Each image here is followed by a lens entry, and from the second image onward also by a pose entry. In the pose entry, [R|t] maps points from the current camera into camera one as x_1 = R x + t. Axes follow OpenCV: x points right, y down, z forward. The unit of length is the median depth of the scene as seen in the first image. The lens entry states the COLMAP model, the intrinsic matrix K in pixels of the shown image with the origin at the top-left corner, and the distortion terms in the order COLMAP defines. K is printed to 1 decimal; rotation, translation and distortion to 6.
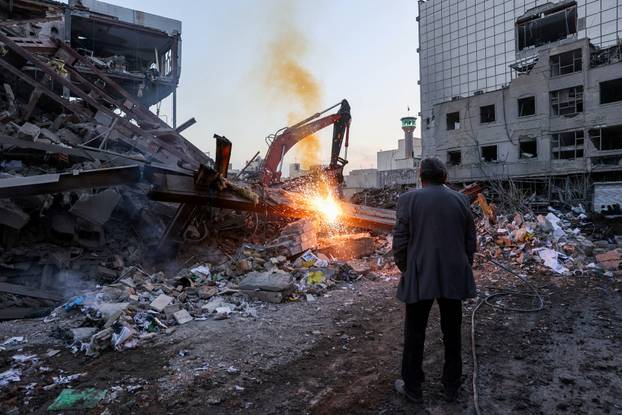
lens RADIAL K [[441.9, 0, 311.0], [0, 441.9, 207.5], [0, 0, 1]] dist [-0.110164, 0.099684]
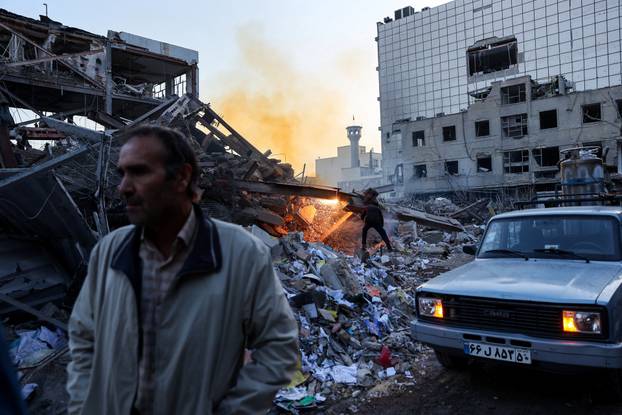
lens RADIAL K [[497.7, 0, 311.0], [0, 497.7, 207.5], [0, 0, 1]] dist [-0.077650, 0.101953]
pose [[0.983409, -0.016408, 0.180658, -0.216107], [0.020145, 0.999619, -0.018870, -0.001223], [-0.180279, 0.022197, 0.983365, -0.247842]]
